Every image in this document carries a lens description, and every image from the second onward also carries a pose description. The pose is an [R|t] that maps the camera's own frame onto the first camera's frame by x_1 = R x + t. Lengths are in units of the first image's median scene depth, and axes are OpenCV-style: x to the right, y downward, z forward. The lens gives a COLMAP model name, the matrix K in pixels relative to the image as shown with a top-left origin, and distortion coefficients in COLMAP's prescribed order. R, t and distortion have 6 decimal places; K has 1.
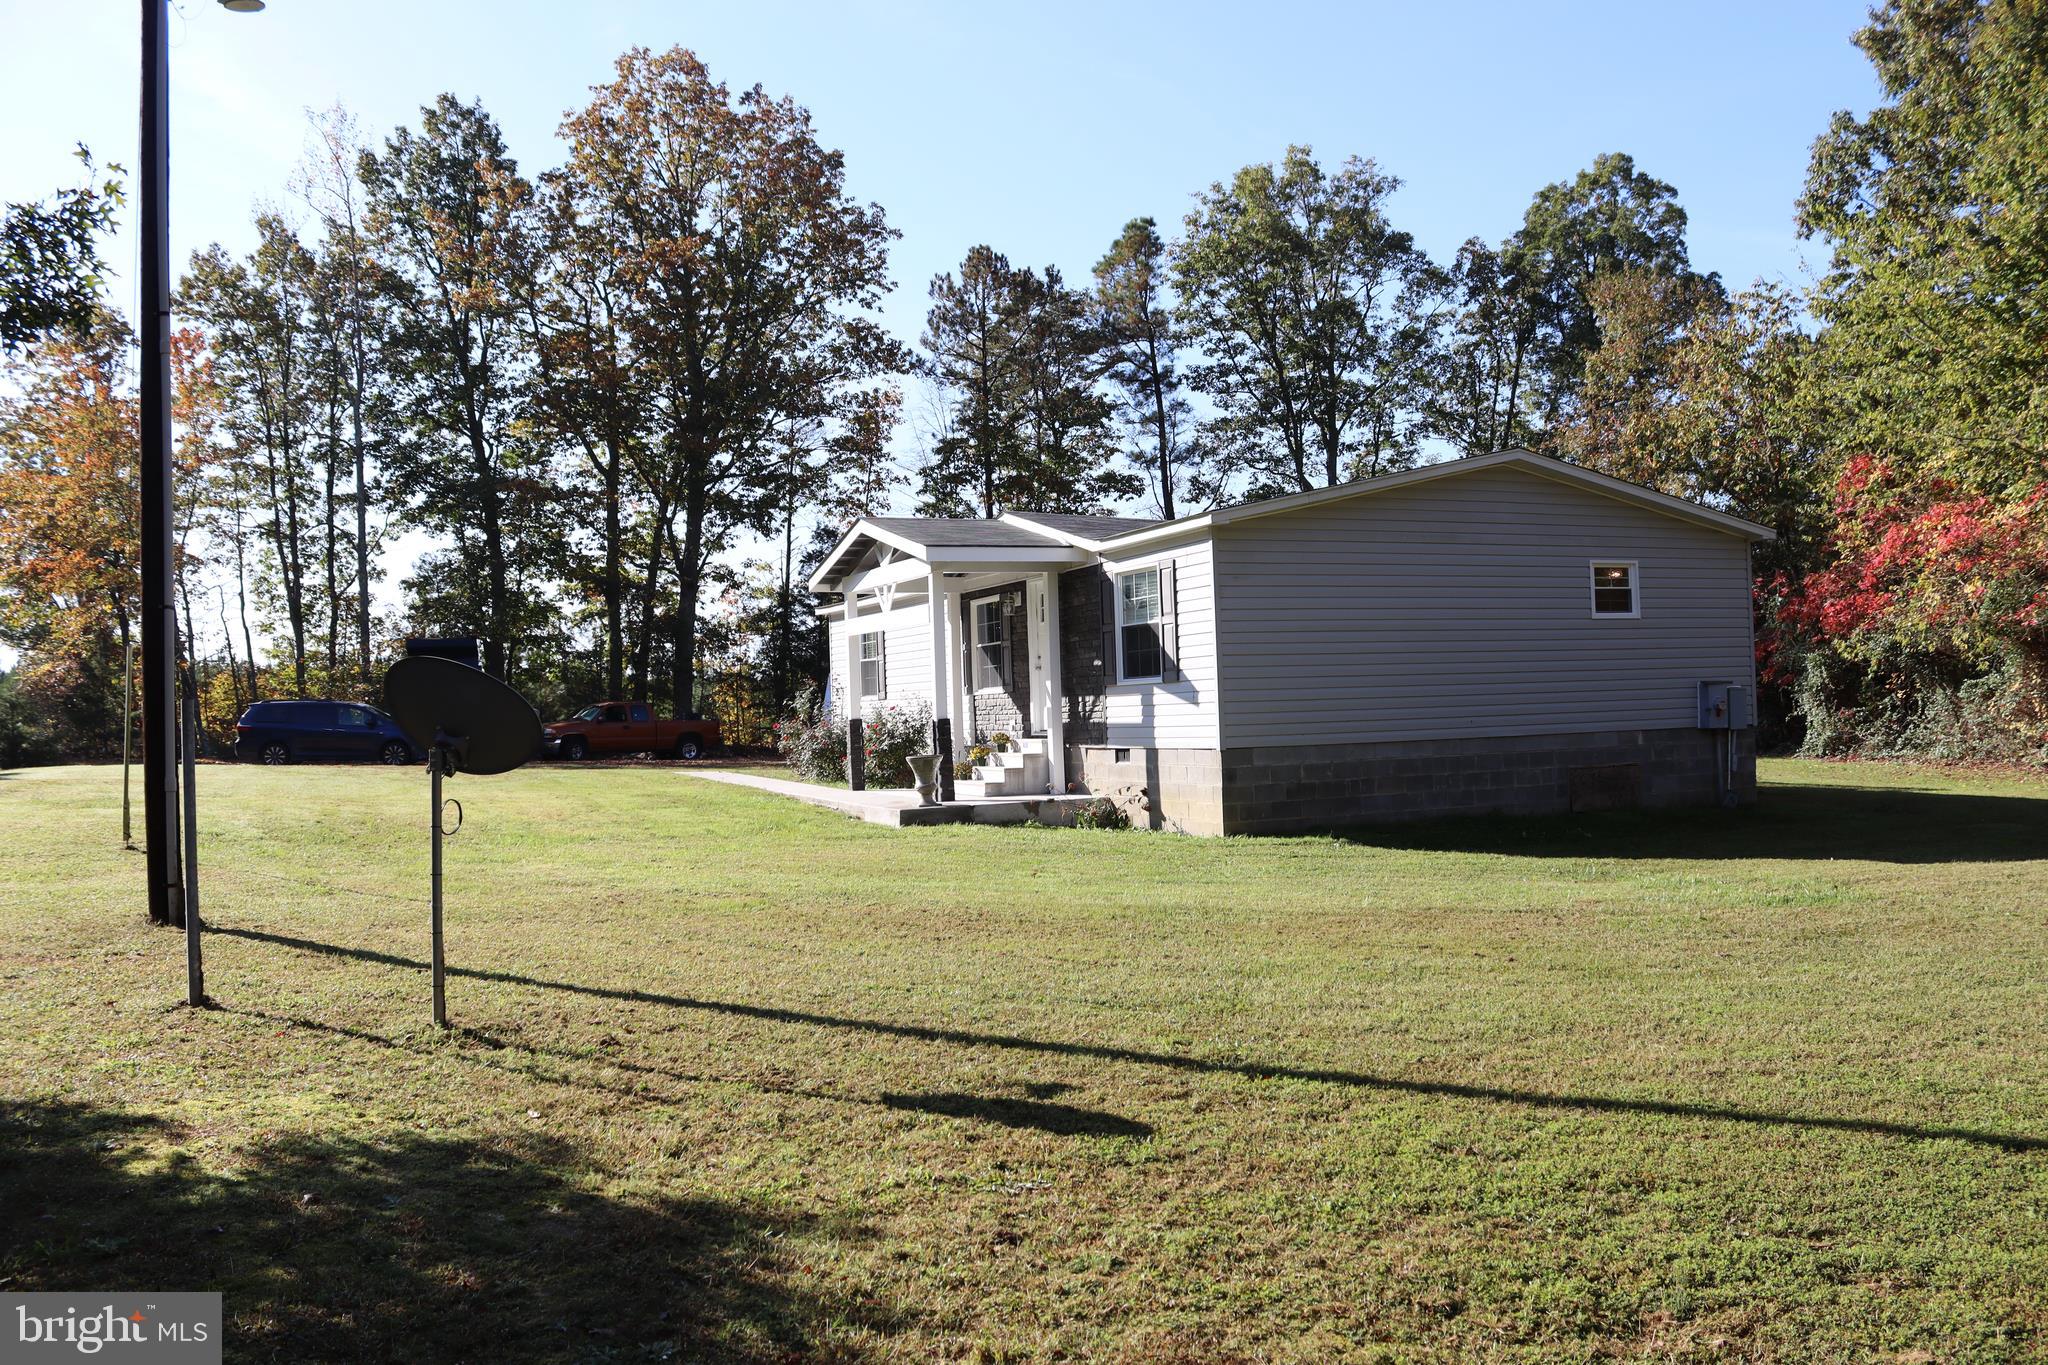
lens RADIAL K [[1693.3, 0, 1040.5], [0, 1693.3, 682.9], [0, 0, 1]] dist [-0.159006, 0.141736]
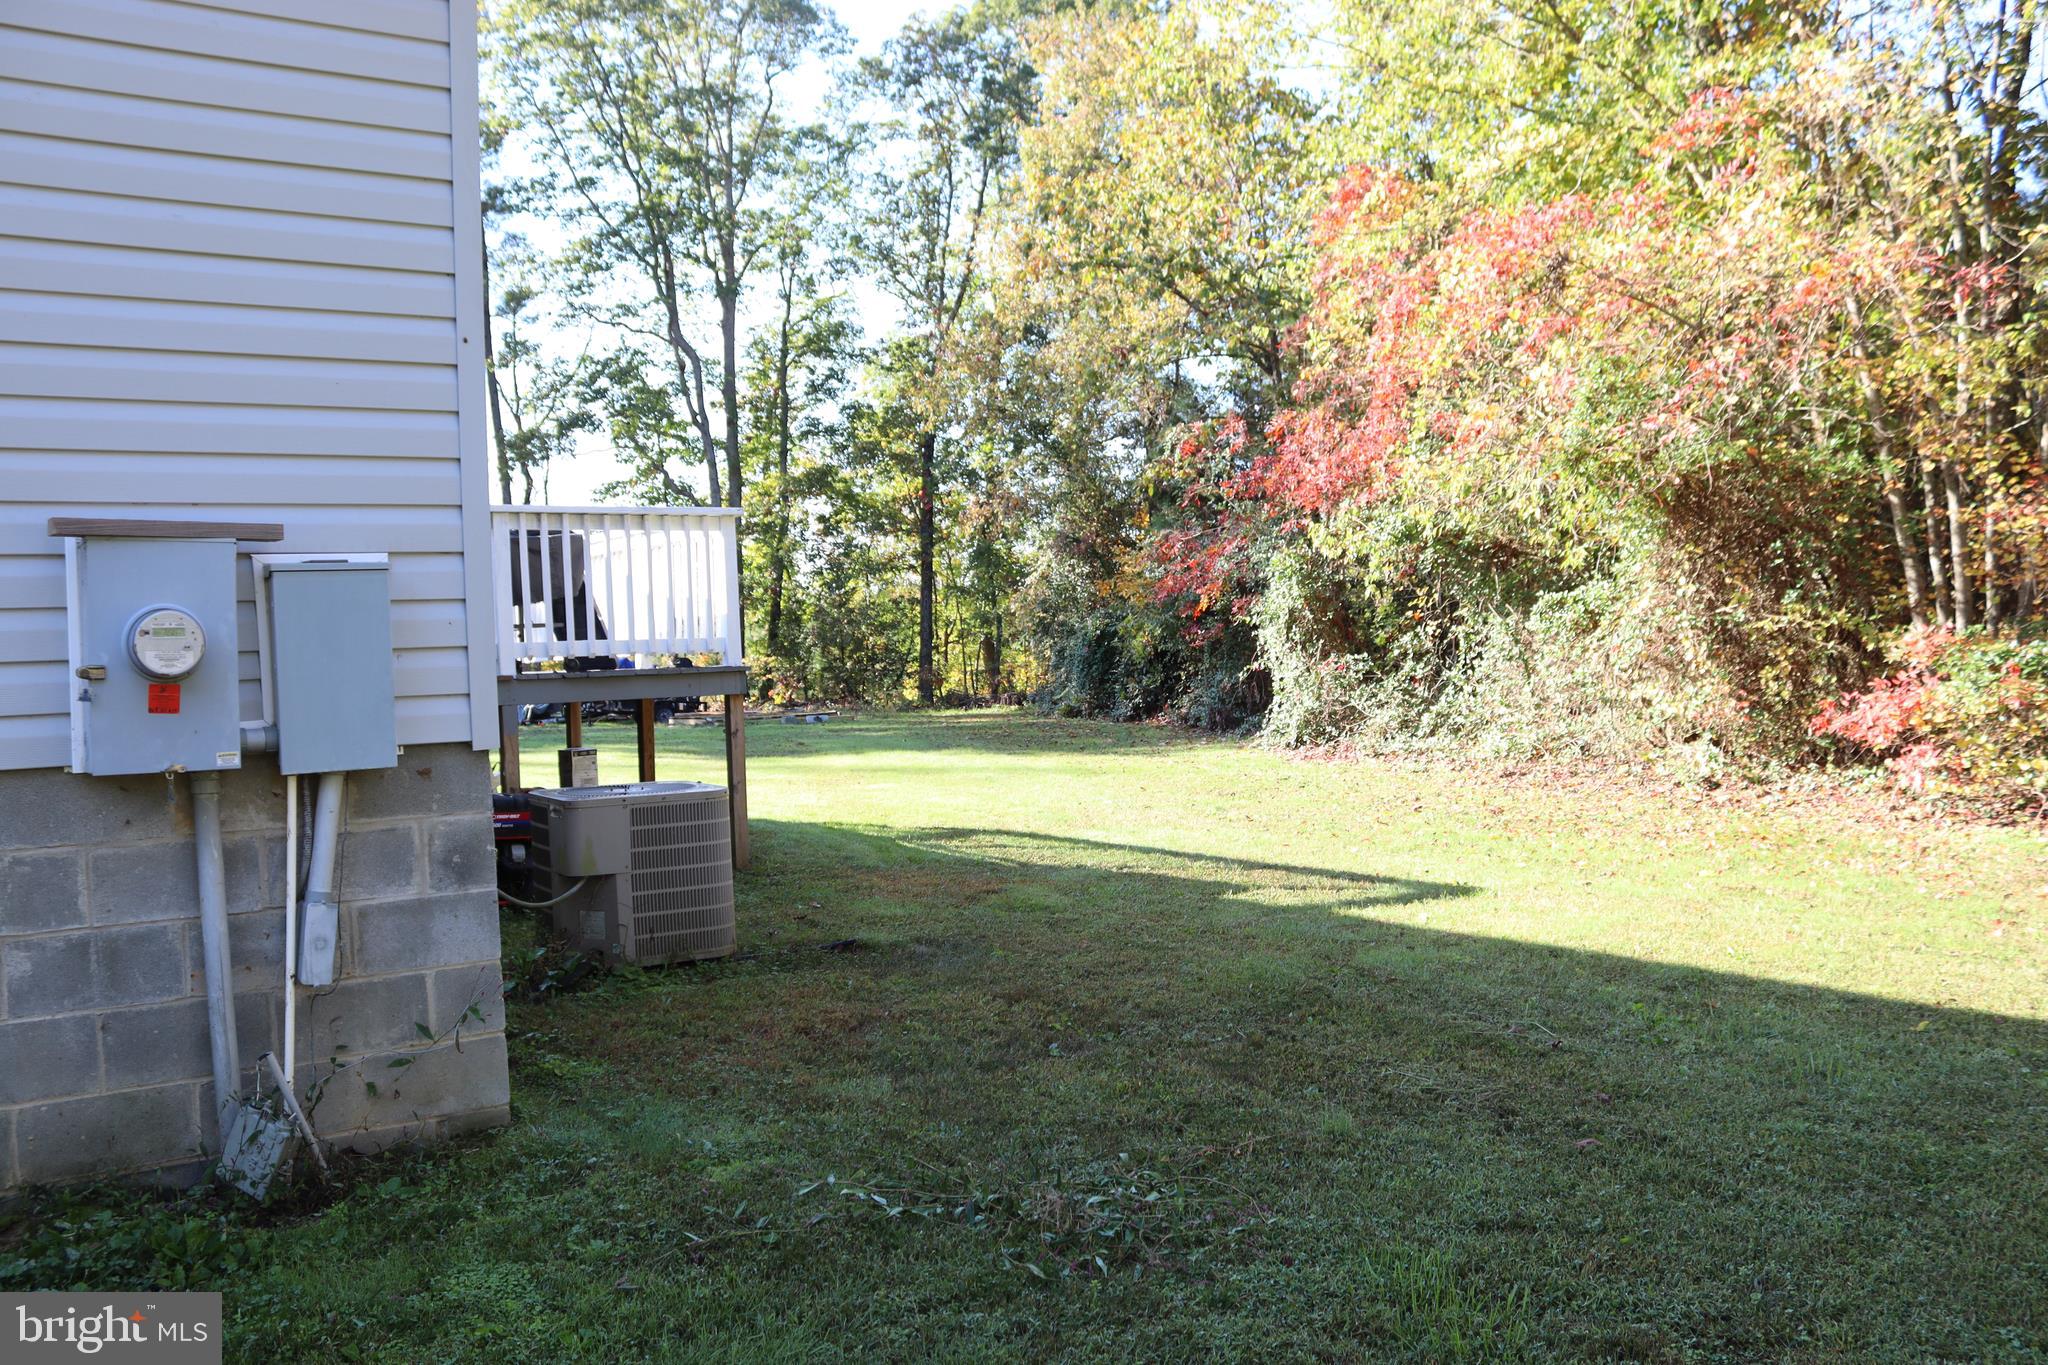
lens RADIAL K [[1693.3, 0, 1027.3], [0, 1693.3, 684.5], [0, 0, 1]] dist [-0.159006, 0.141736]
pose [[0.980587, -0.013808, 0.195595, 0.254381], [0.008007, 0.999505, 0.030418, 0.006617], [-0.195919, -0.028261, 0.980213, 0.432932]]
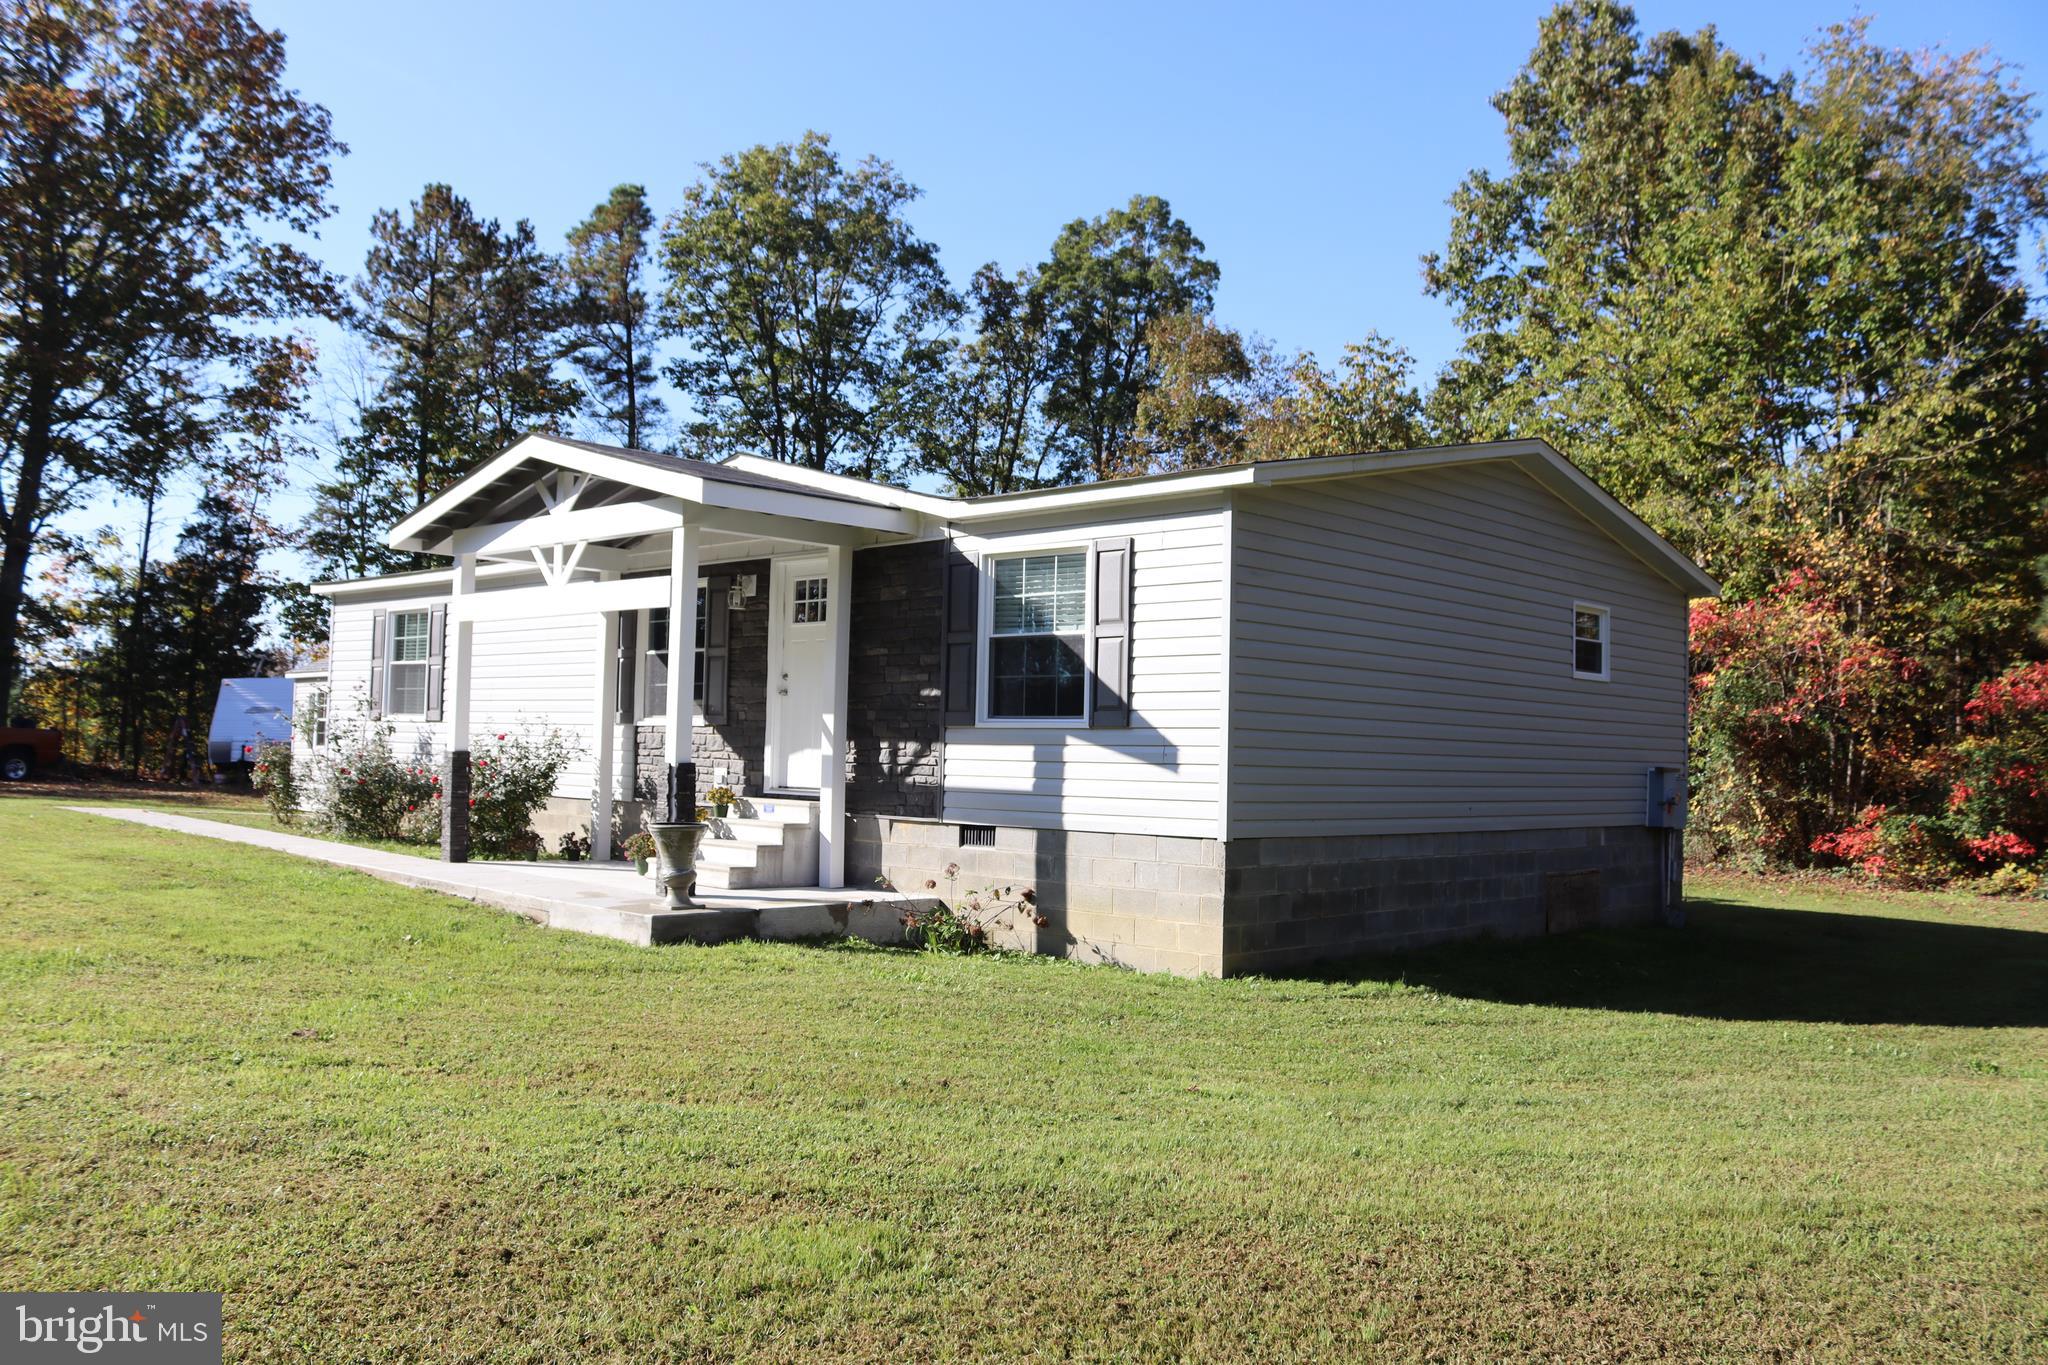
lens RADIAL K [[1693.3, 0, 1042.1], [0, 1693.3, 655.4], [0, 0, 1]] dist [-0.159006, 0.141736]
pose [[0.917085, 0.079188, 0.390748, -0.099163], [-0.061158, 0.996419, -0.058393, 0.005512], [-0.393973, 0.029654, 0.918644, 0.210543]]
